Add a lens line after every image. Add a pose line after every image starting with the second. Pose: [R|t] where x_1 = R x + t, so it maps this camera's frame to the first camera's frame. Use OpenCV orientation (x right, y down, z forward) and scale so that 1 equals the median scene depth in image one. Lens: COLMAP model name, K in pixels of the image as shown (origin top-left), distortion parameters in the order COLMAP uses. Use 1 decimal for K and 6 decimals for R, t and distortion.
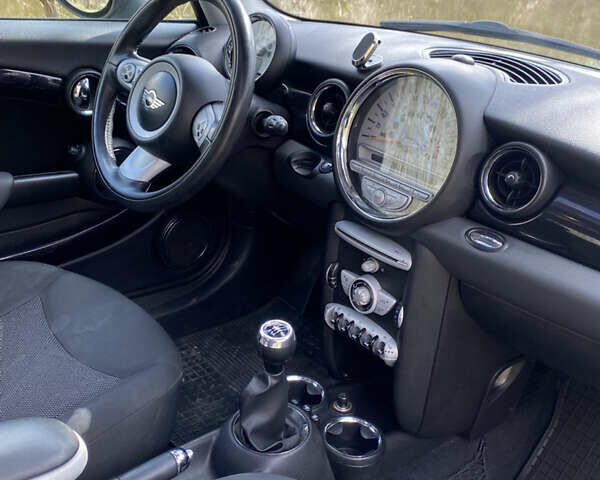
lens RADIAL K [[781.0, 0, 300.0], [0, 781.0, 240.0], [0, 0, 1]] dist [0.173590, -0.568638]
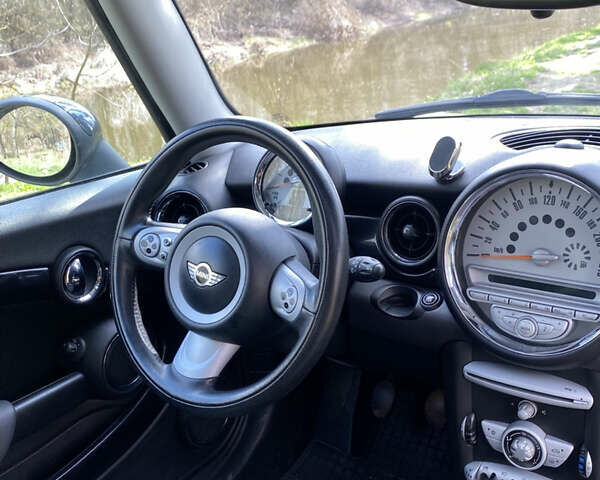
lens RADIAL K [[781.0, 0, 300.0], [0, 781.0, 240.0], [0, 0, 1]] dist [0.173590, -0.568638]
pose [[0.957055, -0.234877, 0.169934, -0.222059], [0.249241, 0.966015, -0.068509, -0.133953], [-0.148067, 0.107922, 0.983071, 0.206944]]
